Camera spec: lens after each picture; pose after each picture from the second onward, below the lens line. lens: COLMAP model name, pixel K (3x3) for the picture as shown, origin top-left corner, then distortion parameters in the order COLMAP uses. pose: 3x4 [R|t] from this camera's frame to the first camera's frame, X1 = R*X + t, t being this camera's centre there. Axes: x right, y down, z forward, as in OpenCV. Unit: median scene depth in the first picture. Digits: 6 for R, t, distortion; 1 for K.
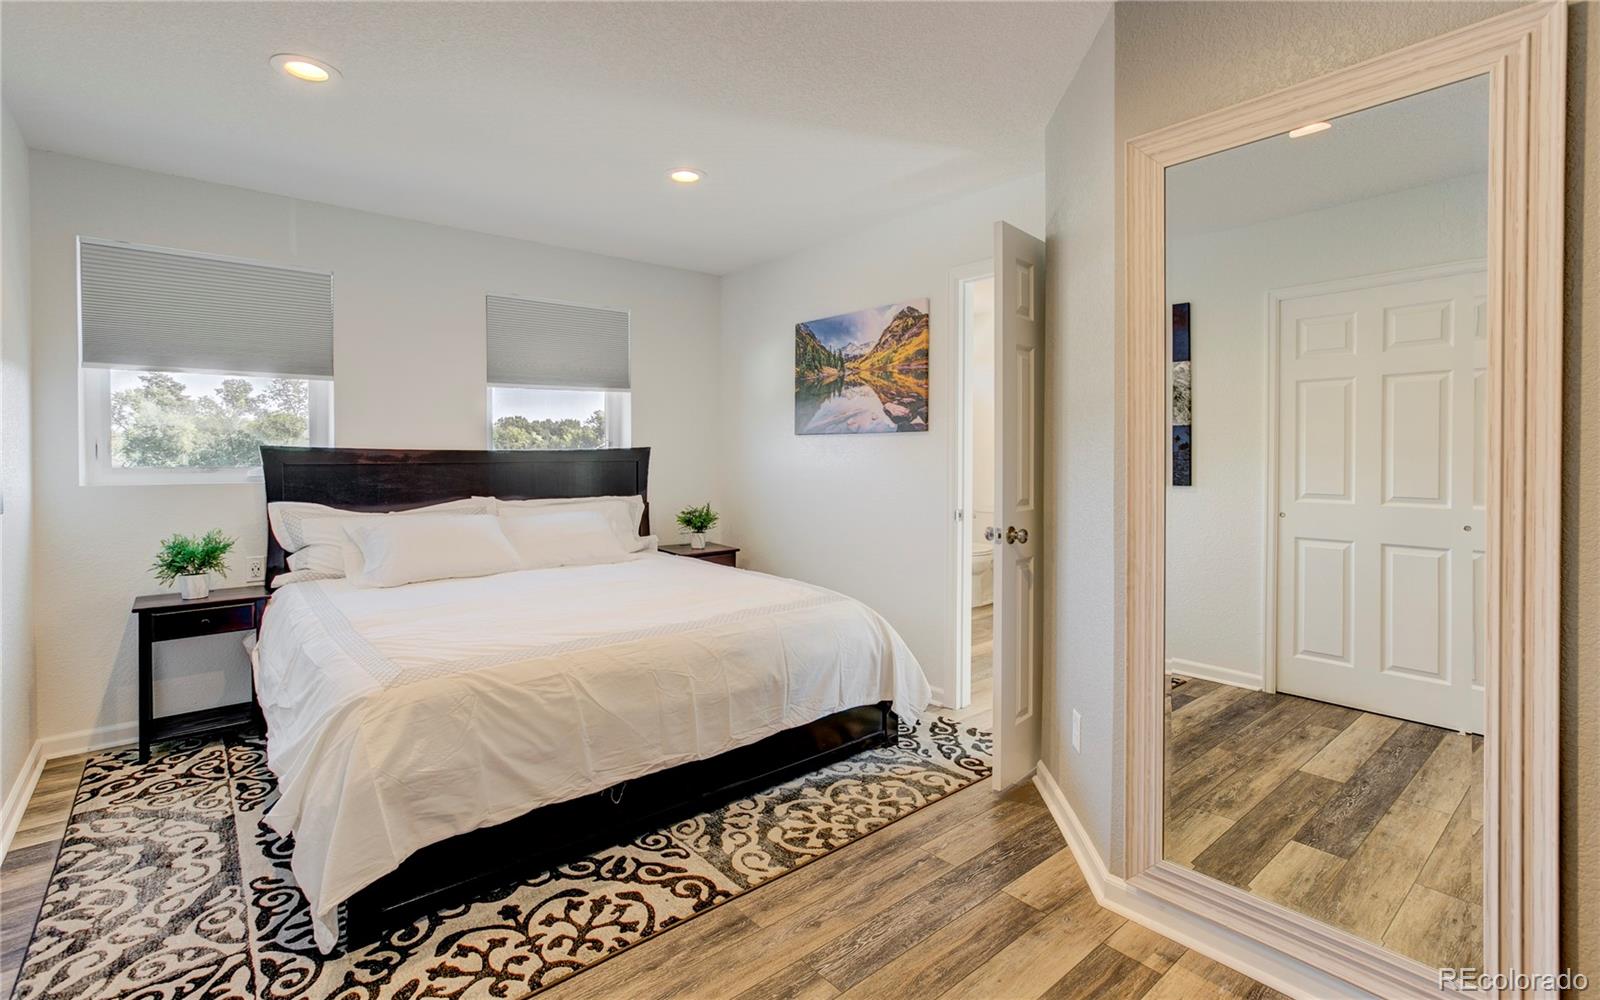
lens RADIAL K [[750.7, 0, 826.8], [0, 750.7, 451.2], [0, 0, 1]] dist [-0.020684, 0.009326]
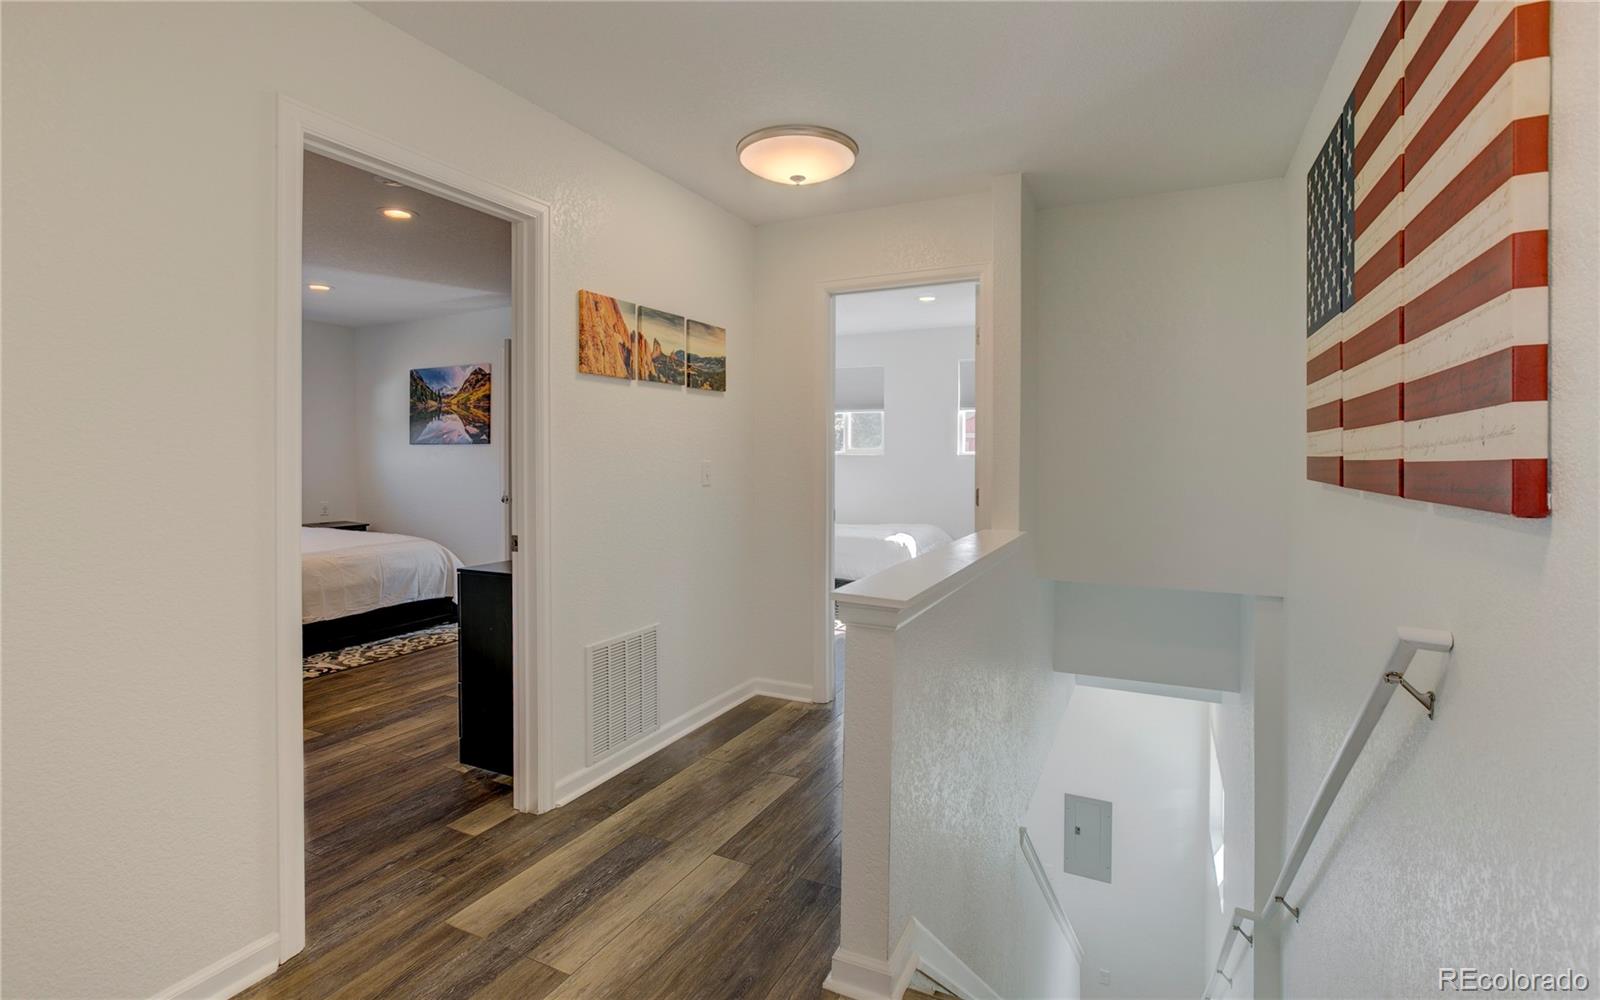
lens RADIAL K [[750.7, 0, 810.2], [0, 750.7, 454.4], [0, 0, 1]] dist [-0.020684, 0.009326]
pose [[0.933733, -0.003277, 0.357954, 0.192509], [0.000974, 0.999978, 0.006612, -0.012057], [-0.357968, -0.005825, 0.933716, -0.764200]]
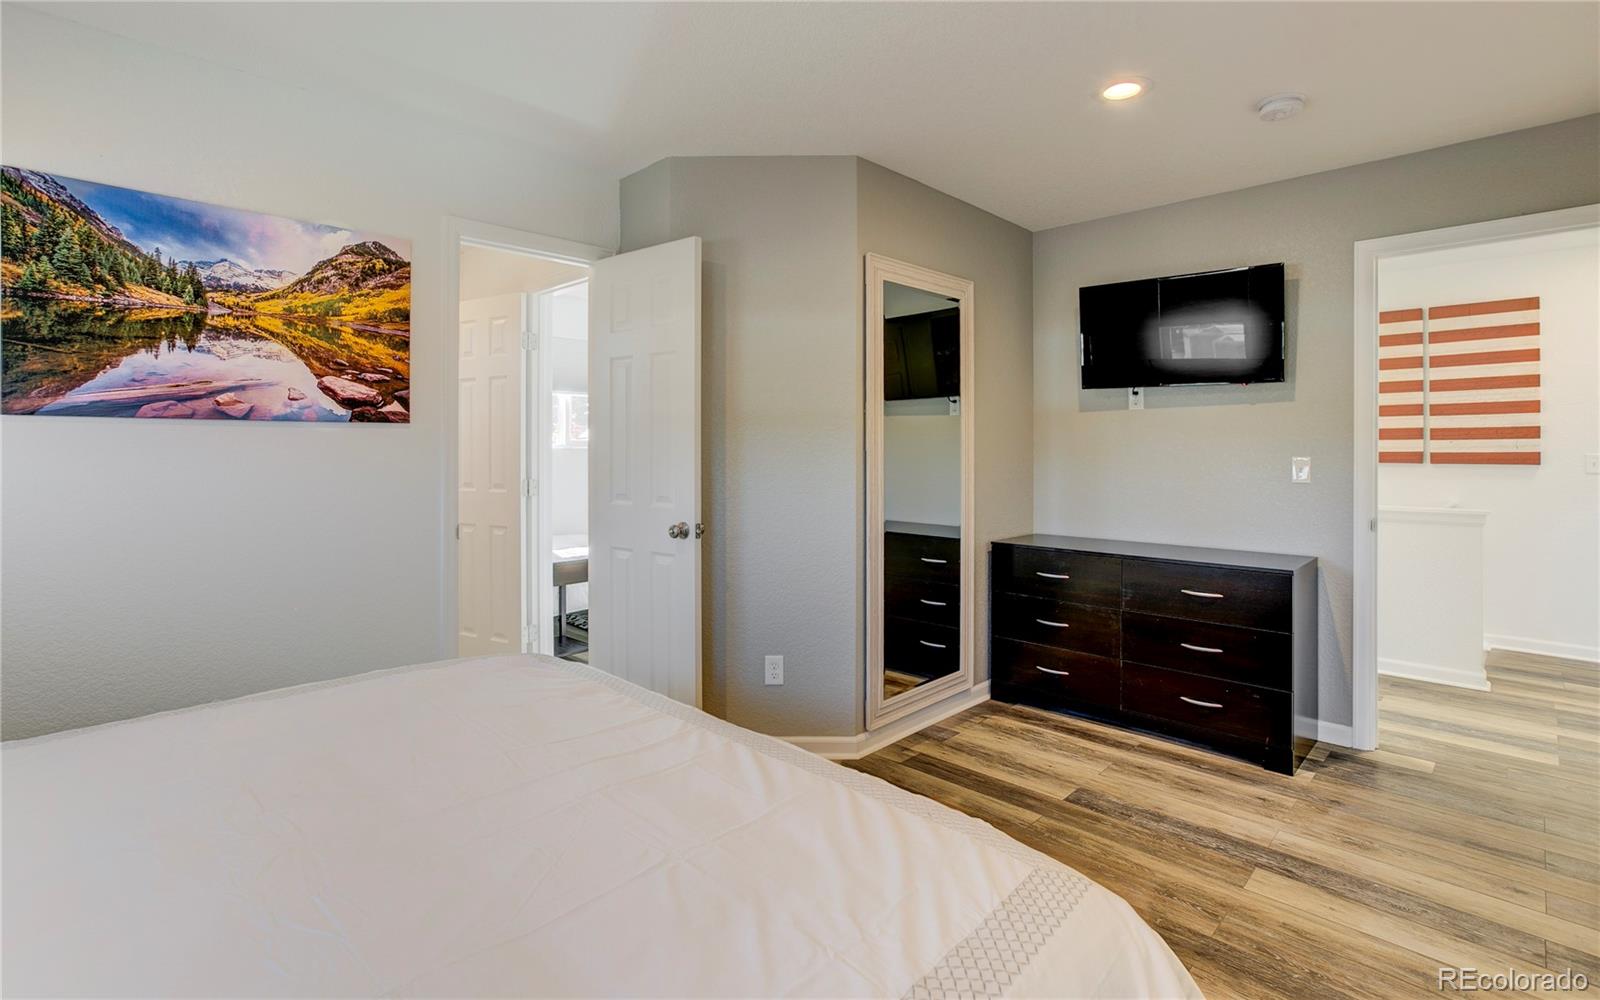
lens RADIAL K [[750.7, 0, 786.9], [0, 750.7, 442.3], [0, 0, 1]] dist [-0.020684, 0.009326]
pose [[-0.053276, 0.003326, 0.998574, -0.575790], [-0.005352, 0.999979, -0.003616, -0.006840], [-0.998565, -0.005537, -0.053257, 0.631960]]
